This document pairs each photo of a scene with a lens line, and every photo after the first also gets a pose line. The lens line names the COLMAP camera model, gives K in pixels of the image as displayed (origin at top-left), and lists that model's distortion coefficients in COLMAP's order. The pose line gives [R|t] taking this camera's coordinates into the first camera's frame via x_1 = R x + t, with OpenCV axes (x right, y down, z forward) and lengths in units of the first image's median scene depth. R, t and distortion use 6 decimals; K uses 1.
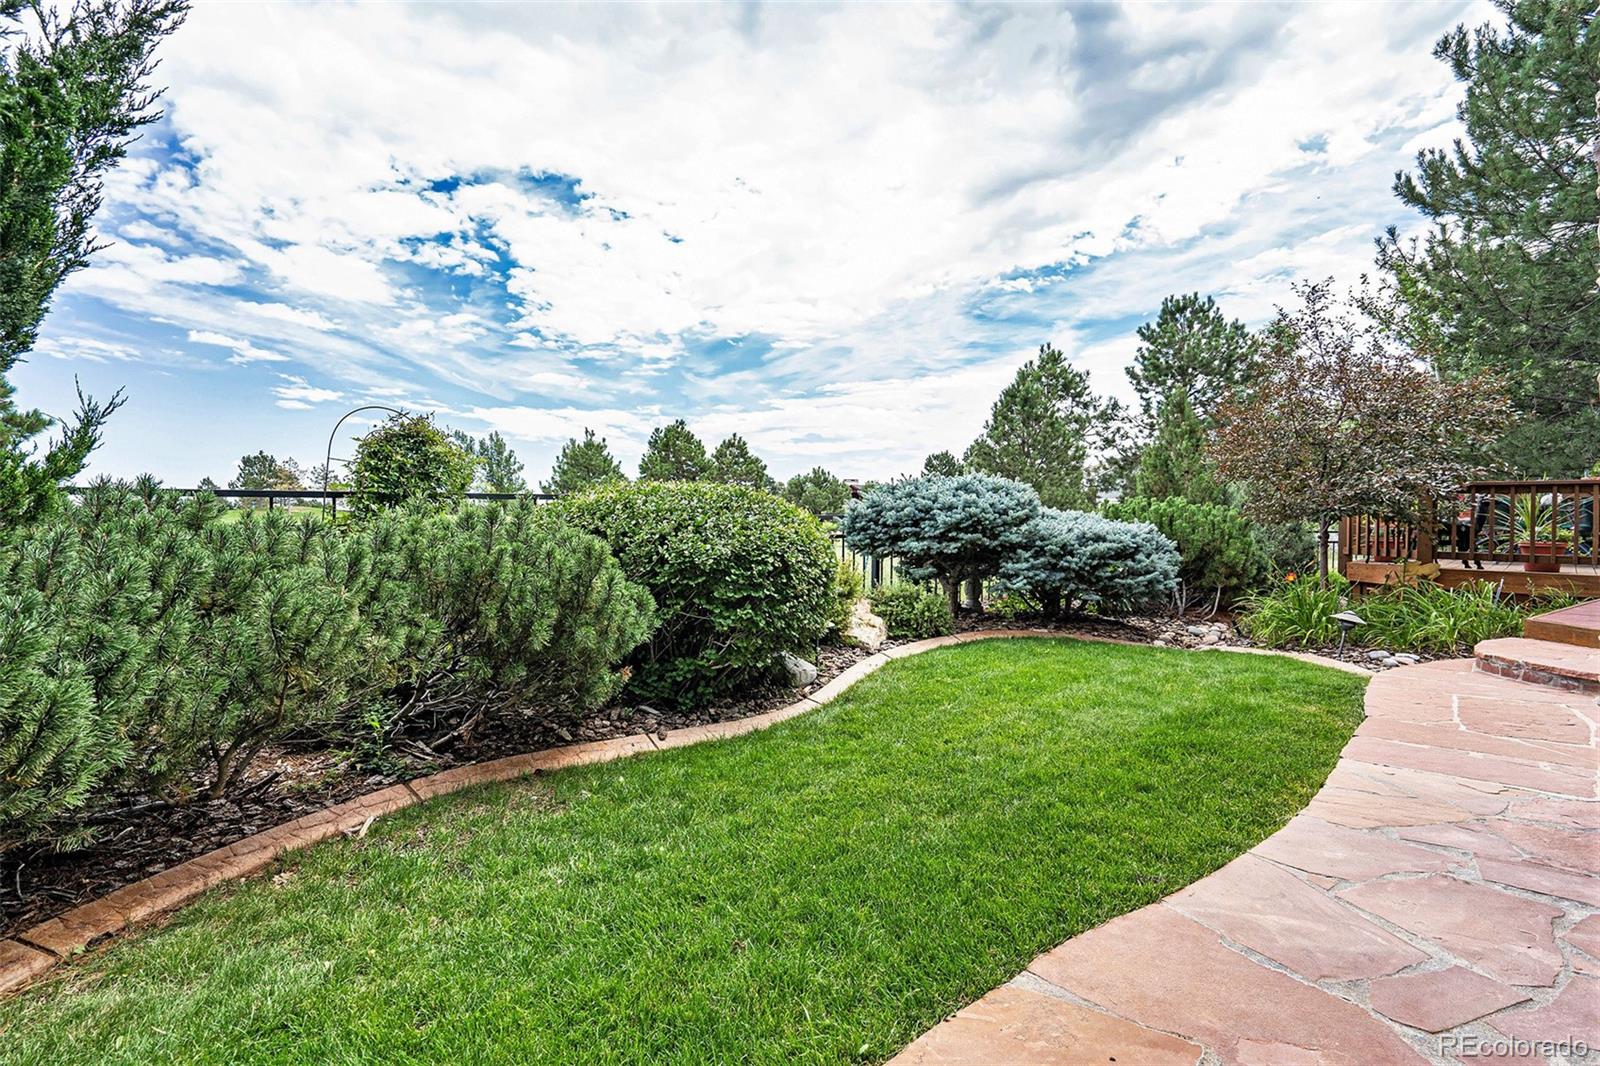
lens RADIAL K [[723.8, 0, 800.0], [0, 723.8, 533.0], [0, 0, 1]] dist [-0.041446, 0.011069]
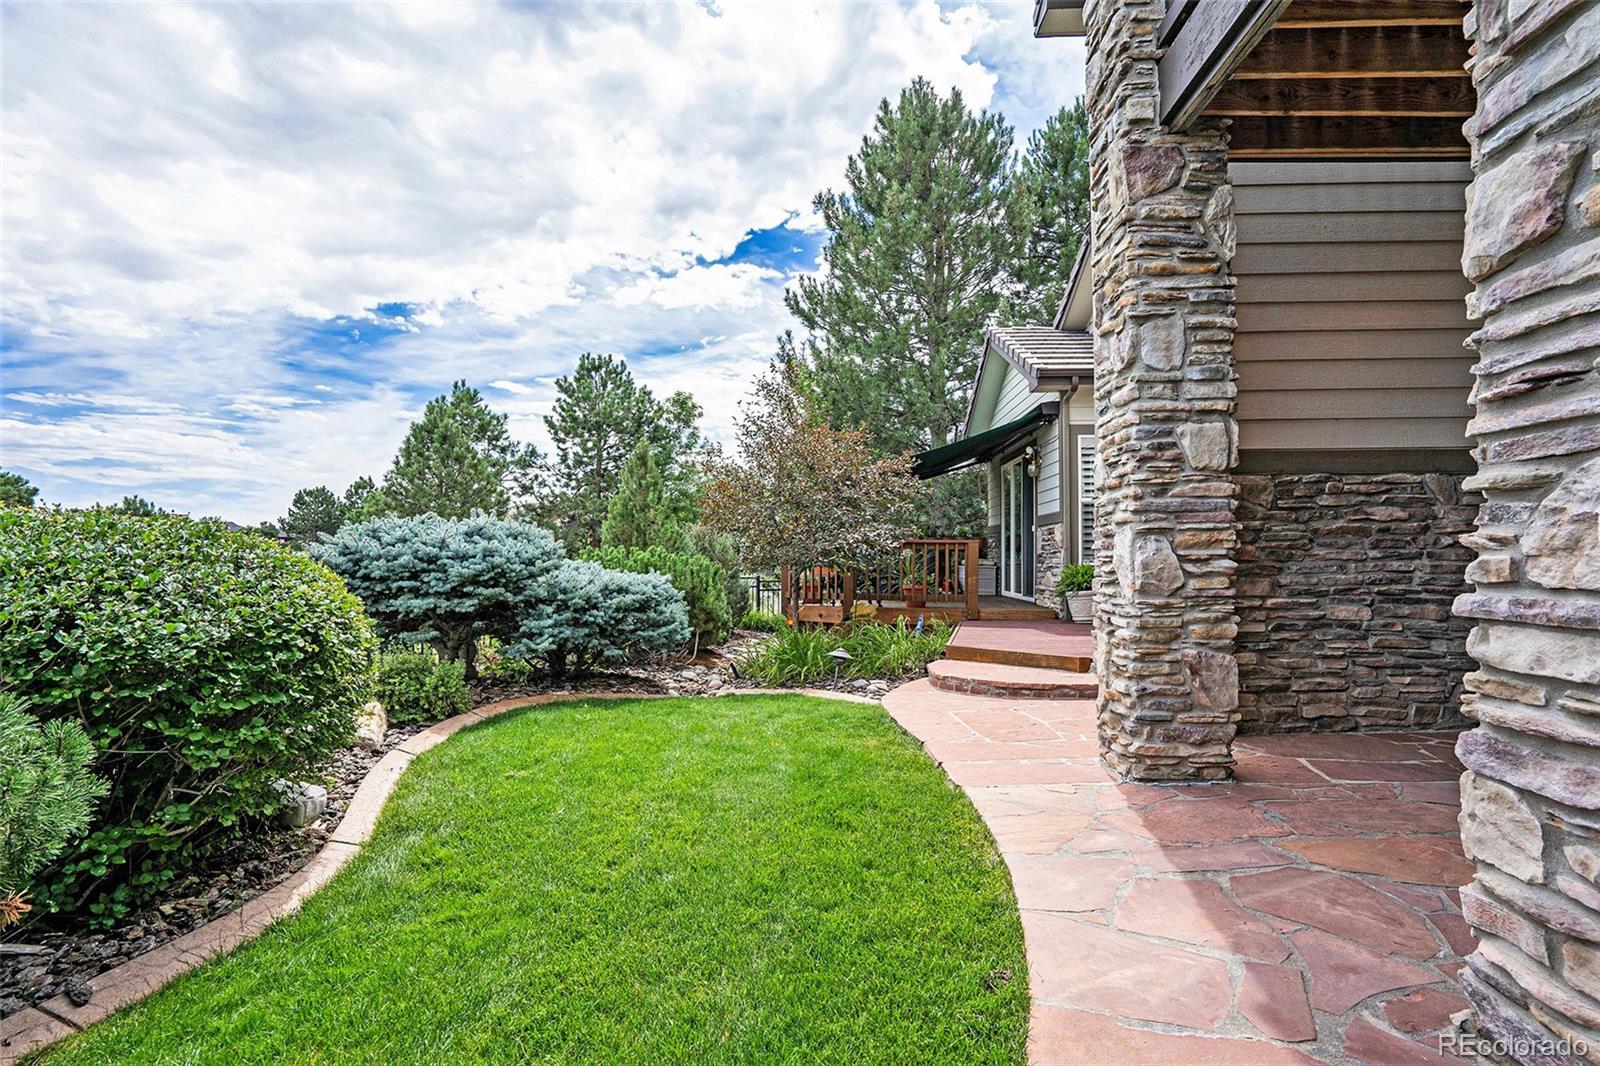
lens RADIAL K [[735.6, 0, 801.1], [0, 735.6, 585.9], [0, 0, 1]] dist [-0.072208, 0.033236]
pose [[0.716123, -0.018439, 0.697731, -0.088828], [0.012429, 0.999829, 0.013667, -0.008041], [-0.697863, -0.001115, 0.716230, 0.141174]]
